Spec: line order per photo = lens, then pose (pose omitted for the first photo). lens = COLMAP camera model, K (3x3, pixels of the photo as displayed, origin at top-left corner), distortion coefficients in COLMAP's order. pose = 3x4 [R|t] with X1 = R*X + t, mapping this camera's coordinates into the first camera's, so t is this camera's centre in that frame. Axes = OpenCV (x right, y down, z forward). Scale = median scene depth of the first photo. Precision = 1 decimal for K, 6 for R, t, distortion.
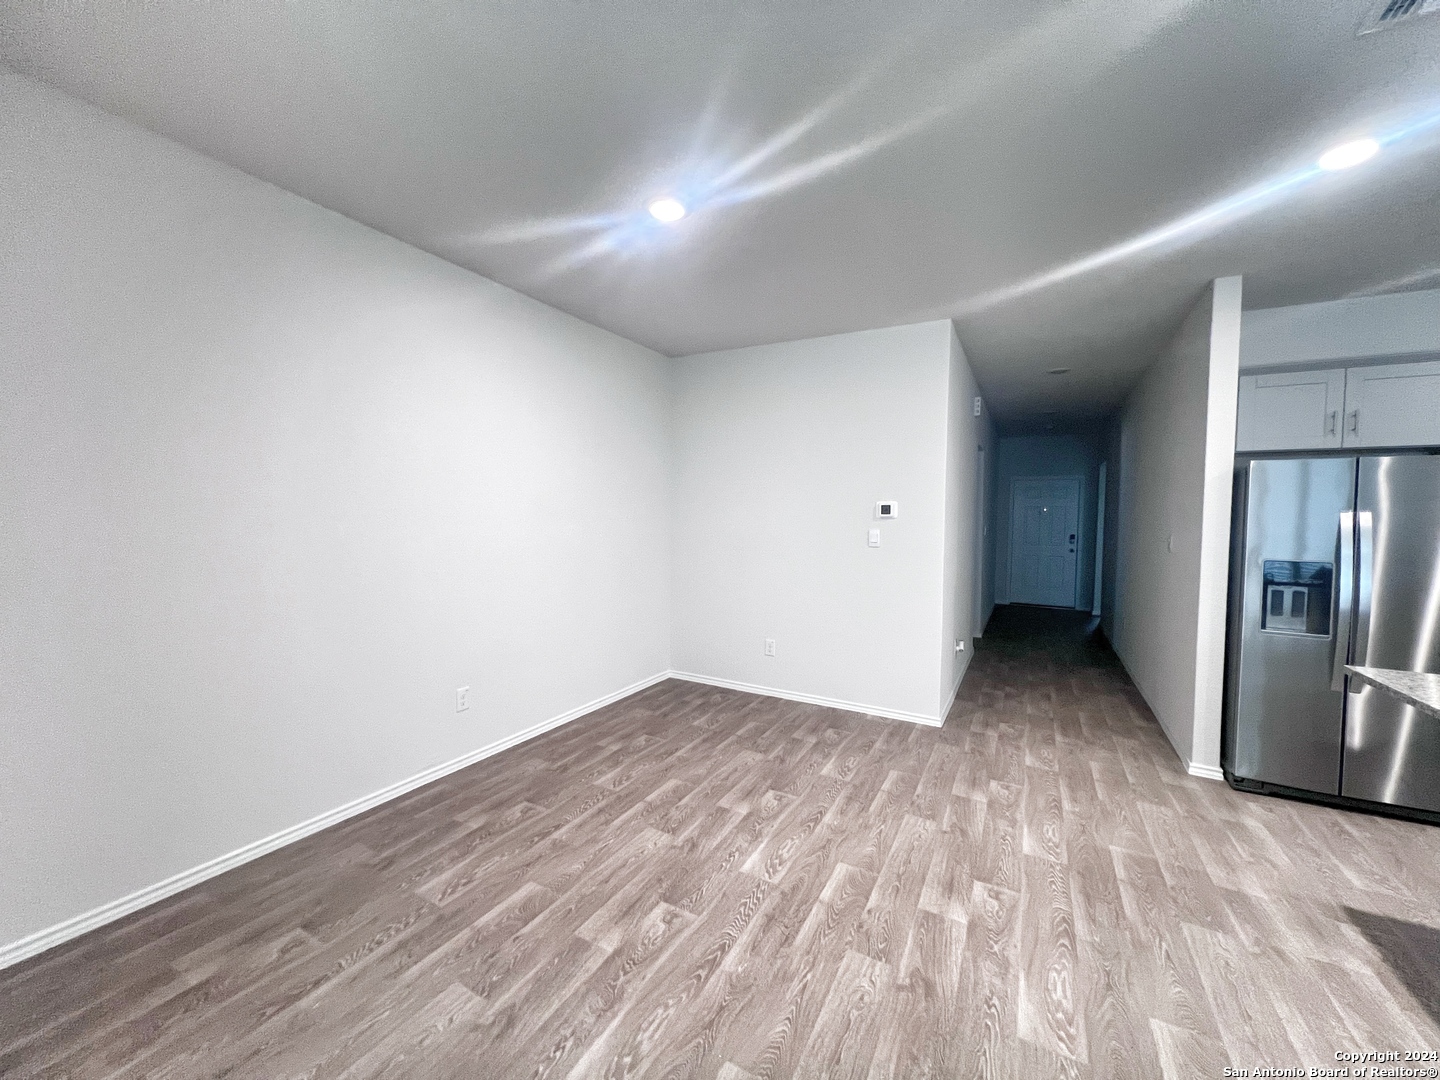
lens RADIAL K [[574.6, 0, 726.2], [0, 574.6, 537.8], [0, 0, 1]] dist [0.000838, -0.000334]
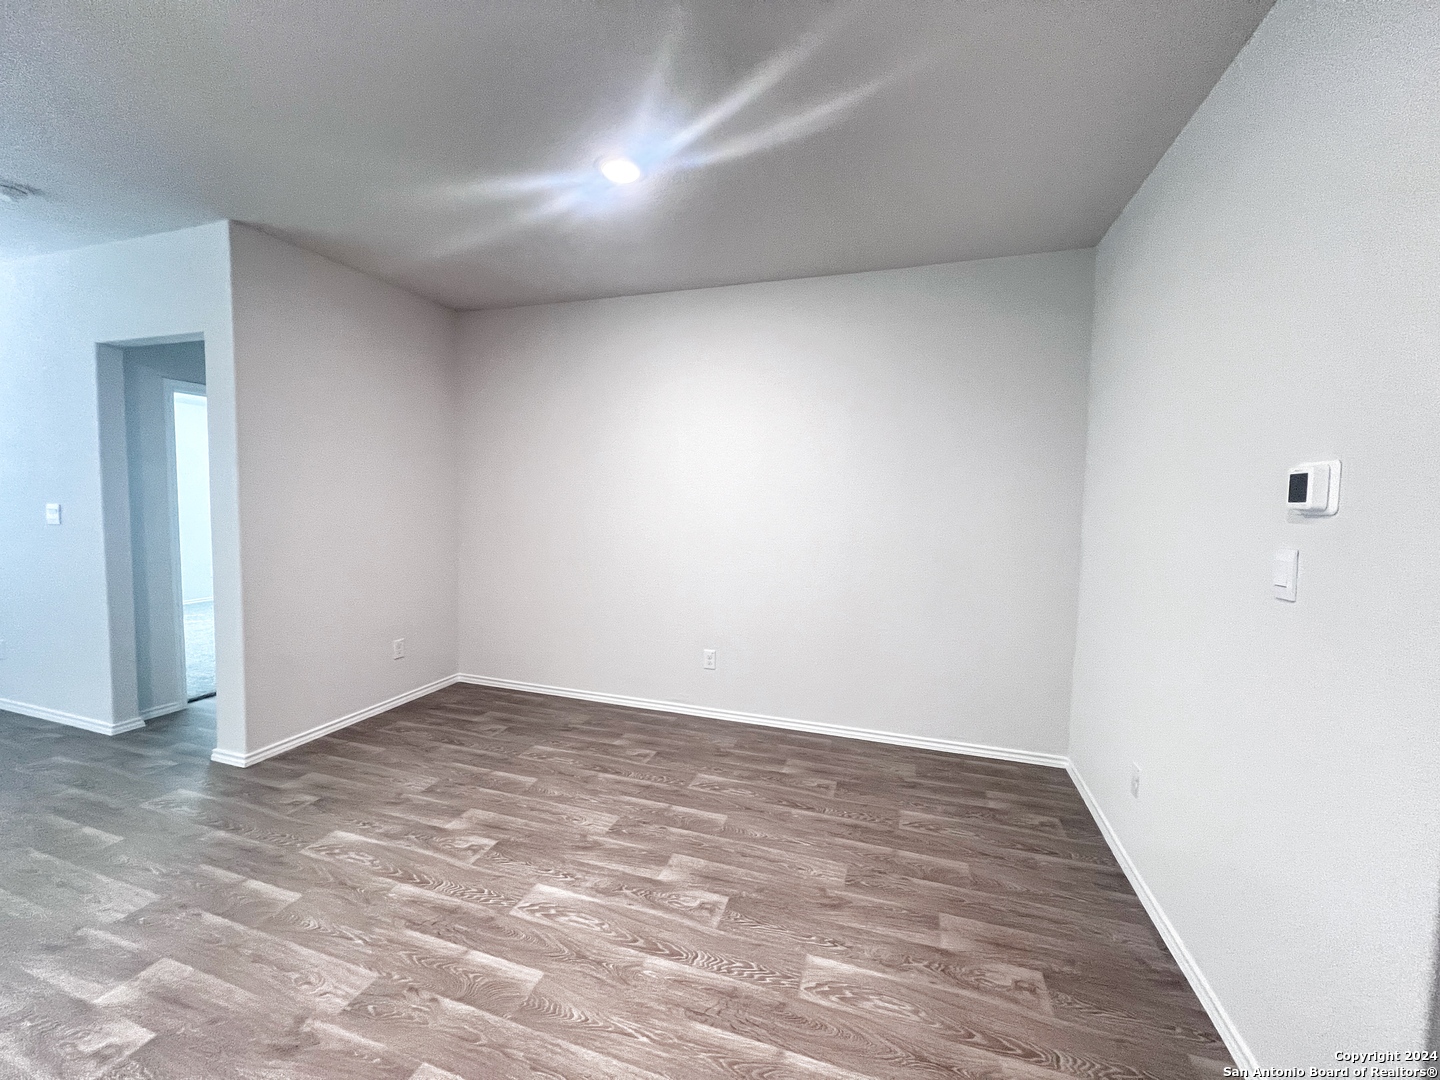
lens RADIAL K [[574.6, 0, 711.3], [0, 574.6, 541.6], [0, 0, 1]] dist [0.000838, -0.000334]
pose [[0.172147, 0.061362, -0.983158, 0.930066], [-0.056473, 0.997031, 0.052340, -0.029782], [0.983451, 0.046512, 0.175101, 1.073577]]
